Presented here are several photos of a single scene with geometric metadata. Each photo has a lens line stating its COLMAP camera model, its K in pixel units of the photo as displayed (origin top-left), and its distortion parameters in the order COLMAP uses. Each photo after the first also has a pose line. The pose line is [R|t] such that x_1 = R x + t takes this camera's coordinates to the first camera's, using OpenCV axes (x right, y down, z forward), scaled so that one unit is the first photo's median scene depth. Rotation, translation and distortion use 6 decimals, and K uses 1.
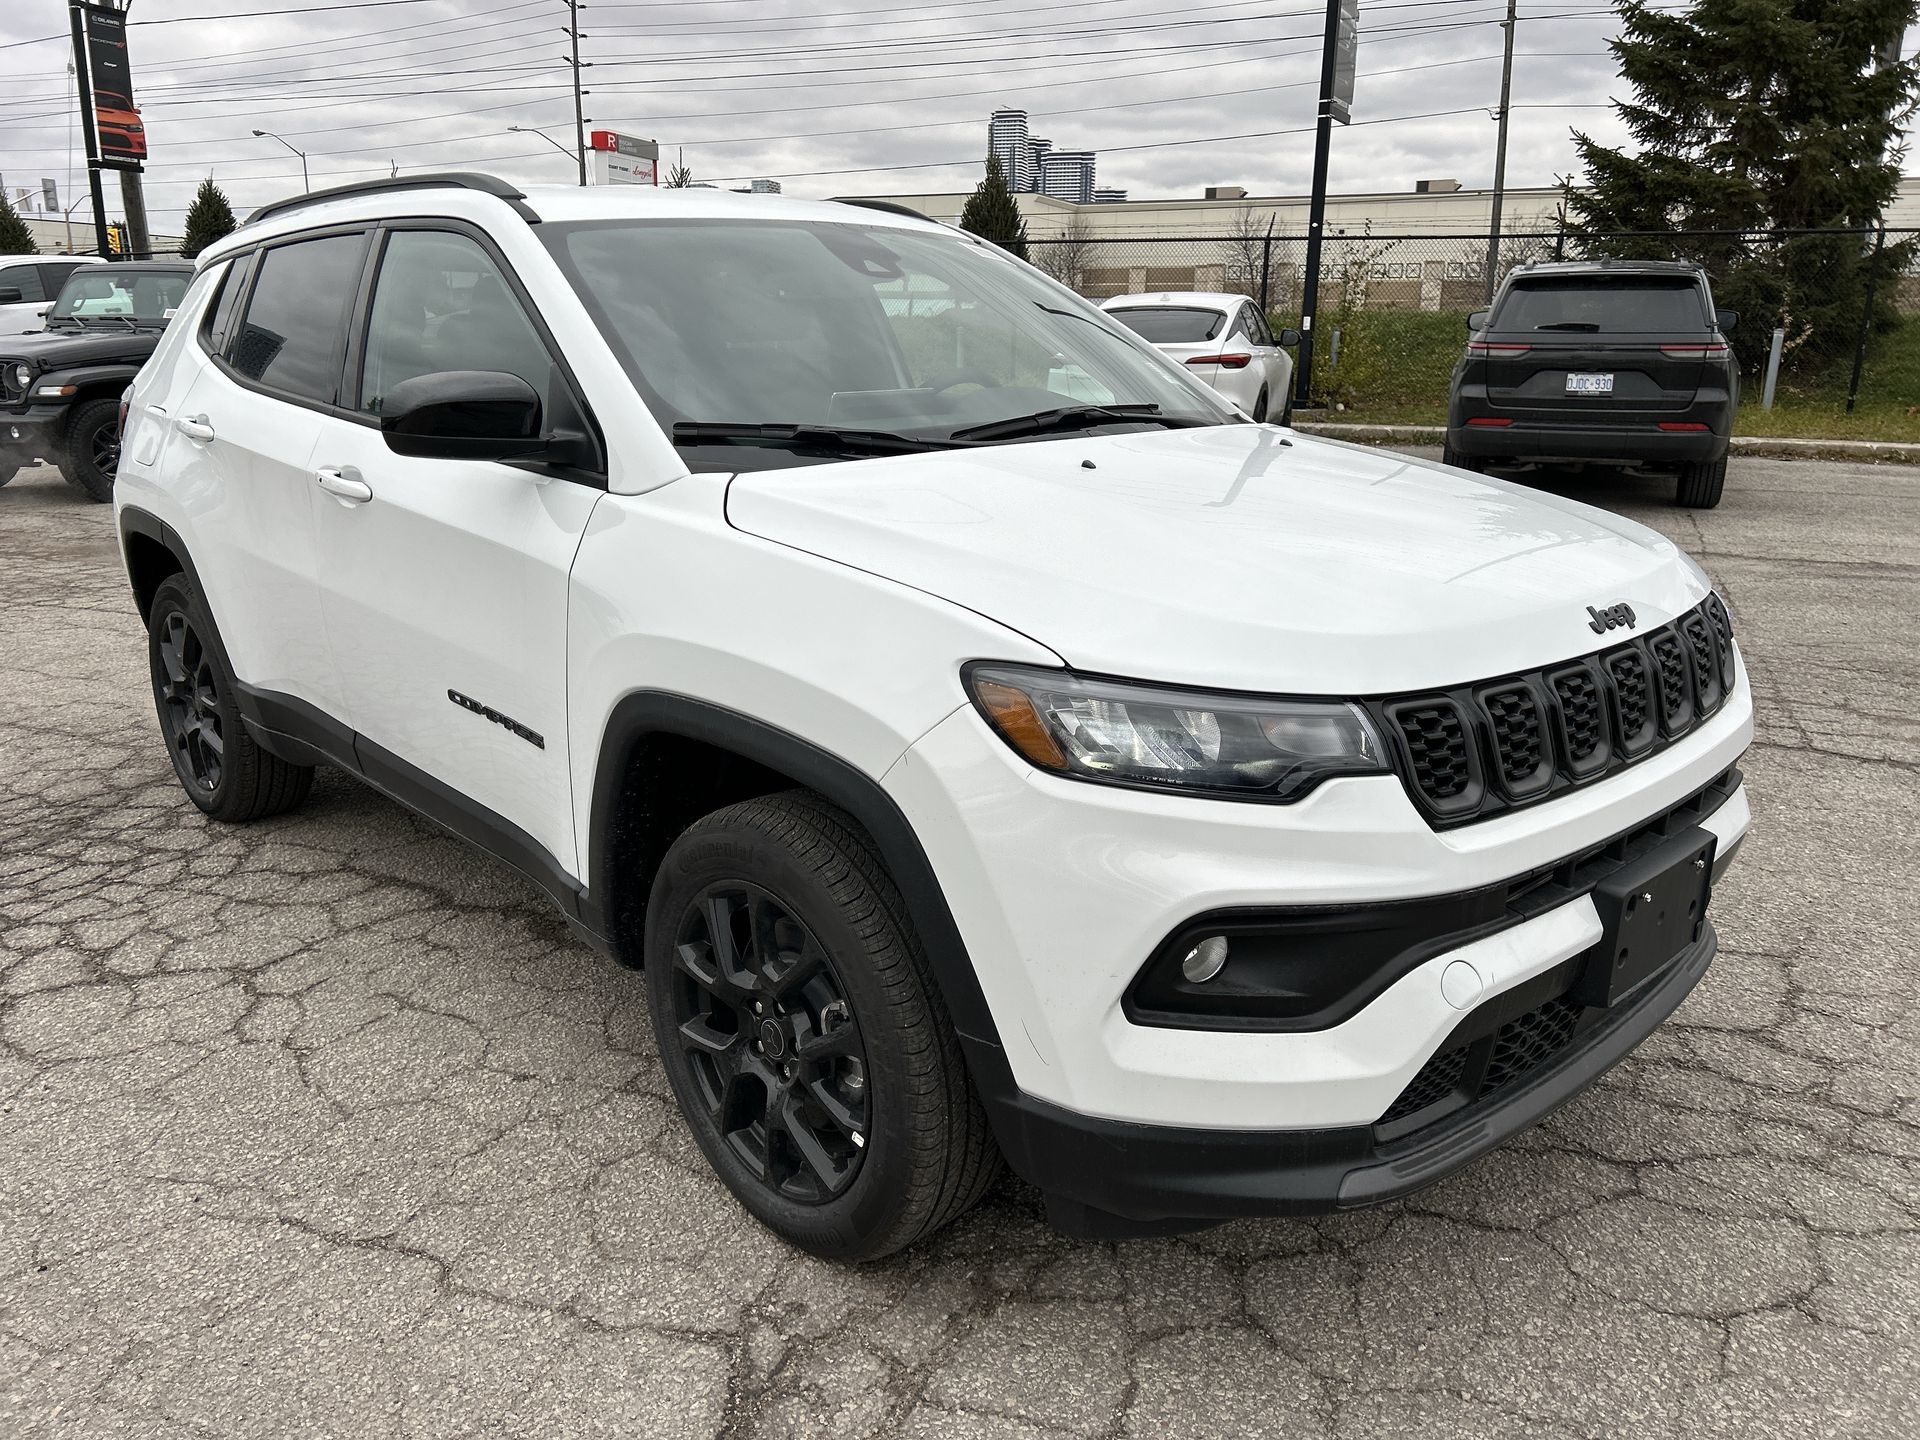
lens RADIAL K [[1432.8, 0, 946.6], [0, 1432.8, 726.0], [0, 0, 1]] dist [0.062962, -0.064715]
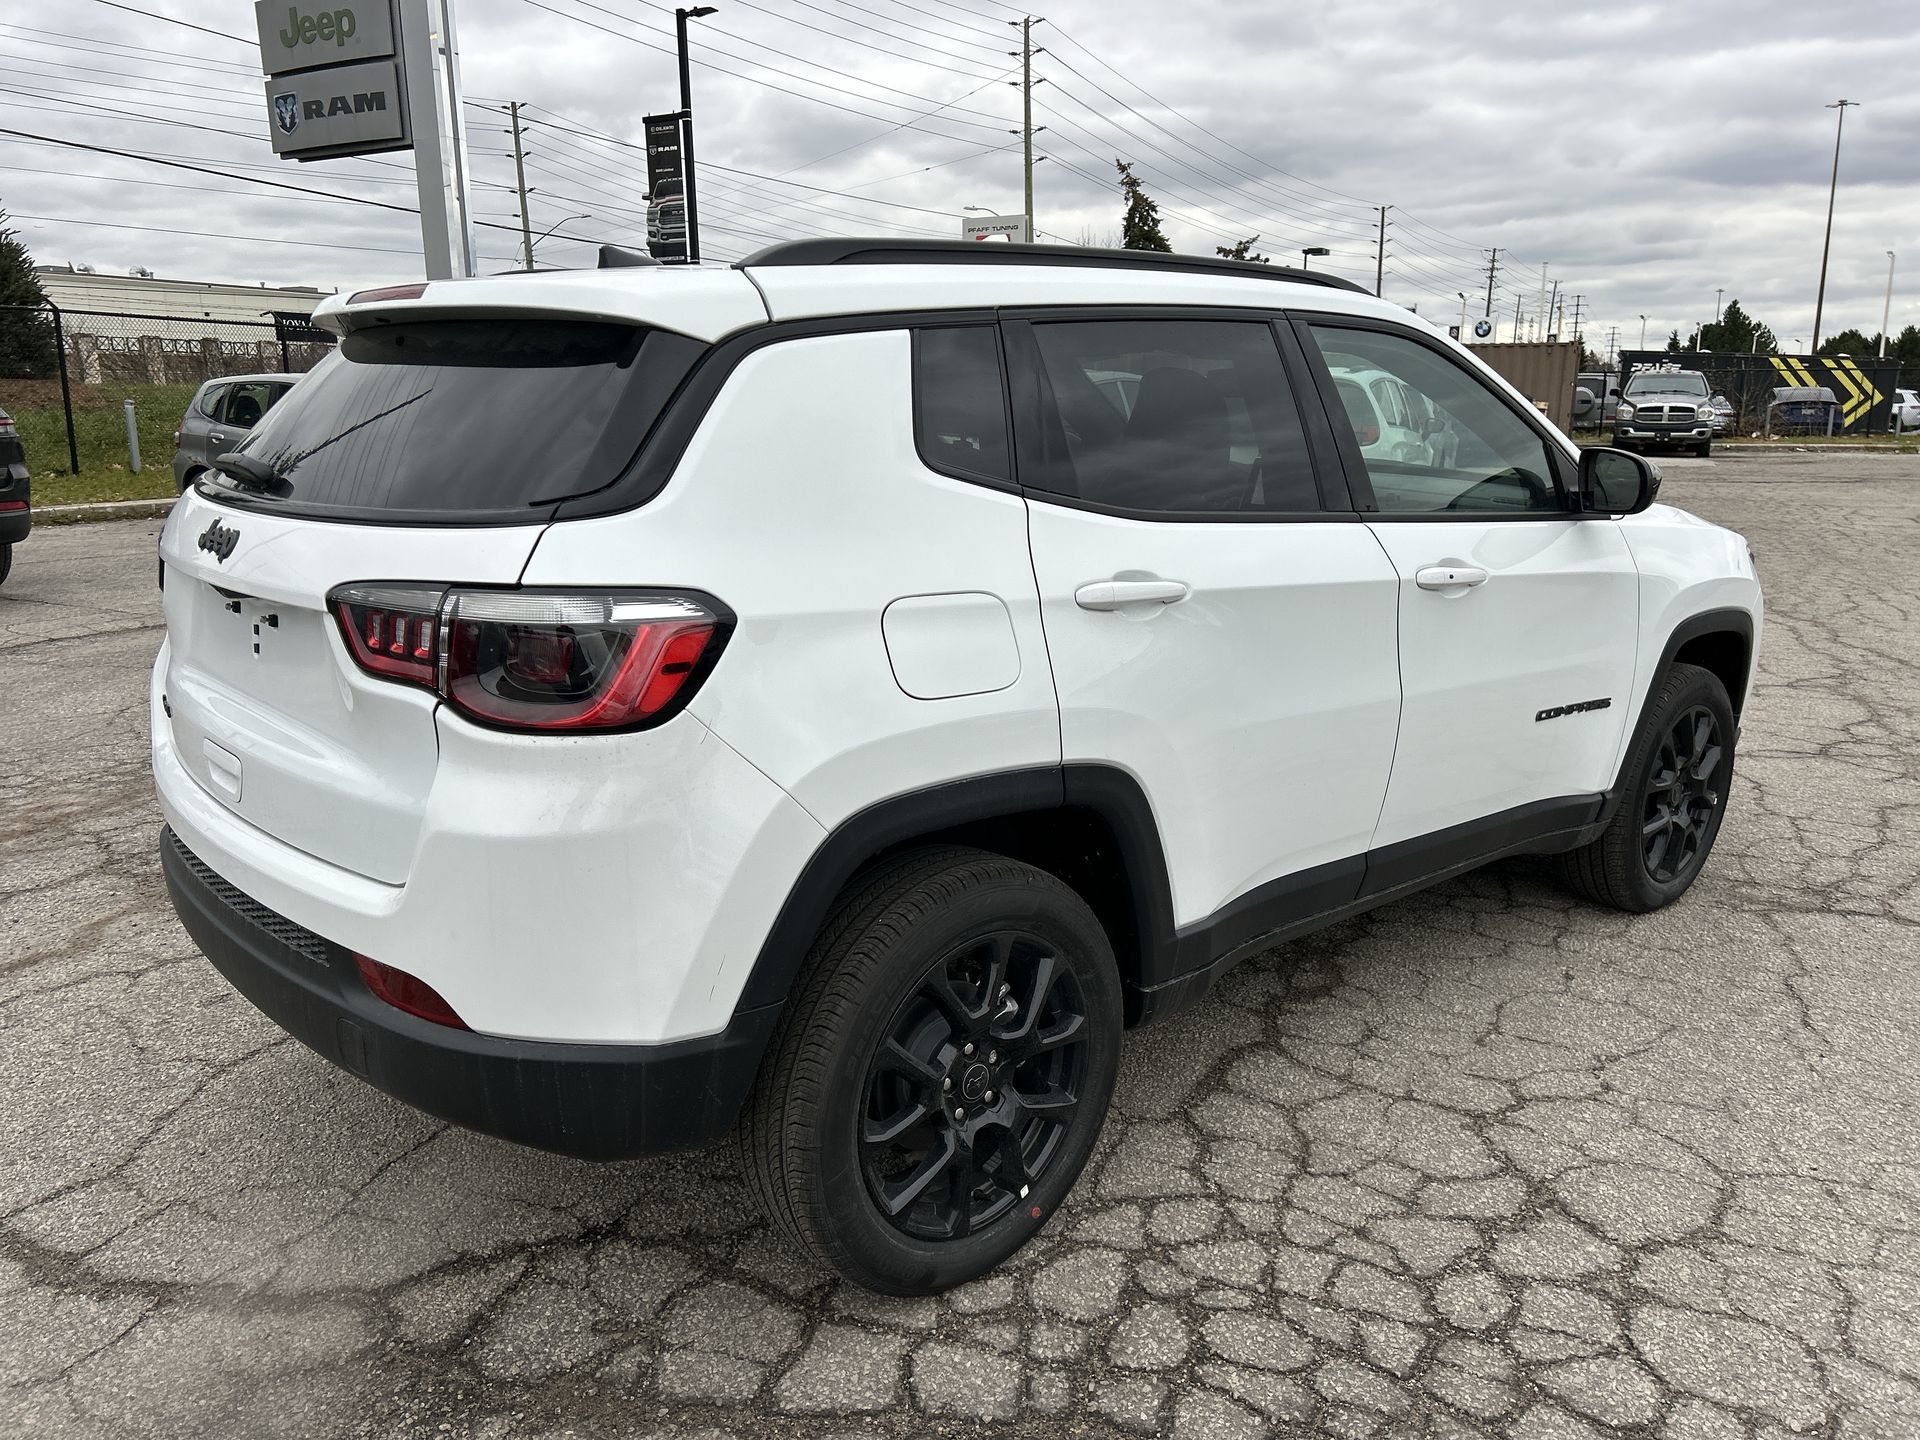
lens RADIAL K [[1432.8, 0, 952.8], [0, 1432.8, 724.1], [0, 0, 1]] dist [0.062962, -0.064715]
pose [[0.027166, -0.229439, 0.972944, -1.764189], [0.269972, 0.938819, 0.213854, -0.467639], [-0.962485, 0.256858, 0.087446, 1.563406]]
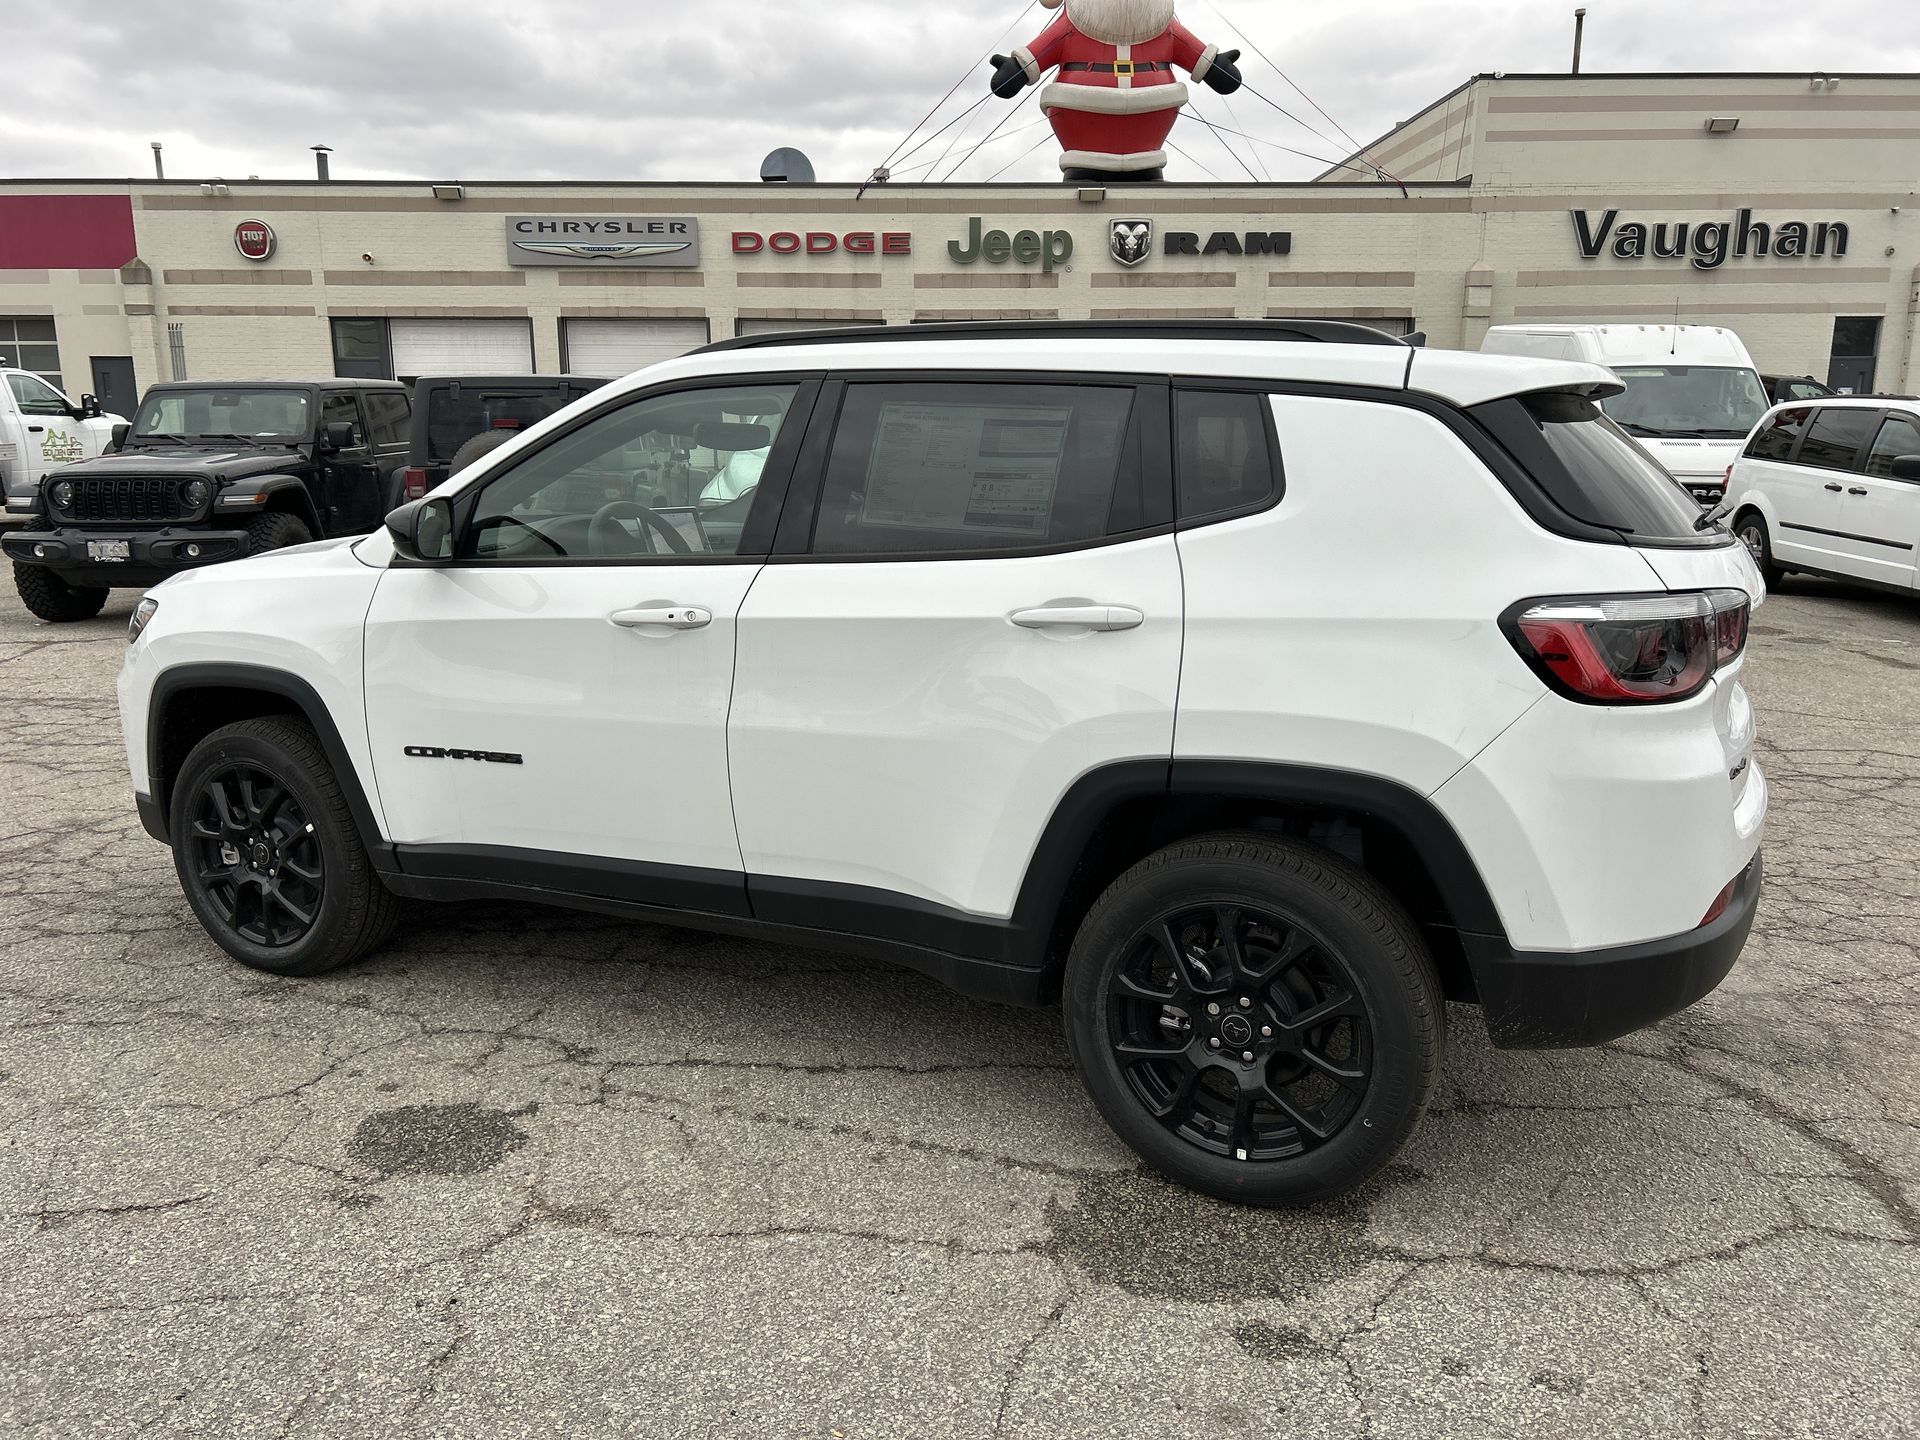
lens RADIAL K [[1432.8, 0, 950.4], [0, 1432.8, 723.2], [0, 0, 1]] dist [0.062962, -0.064715]
pose [[-0.938377, 0.061245, -0.340144, 0.233764], [-0.100075, 0.893863, 0.437028, -0.857538], [0.330808, 0.444137, -0.832652, 2.938313]]
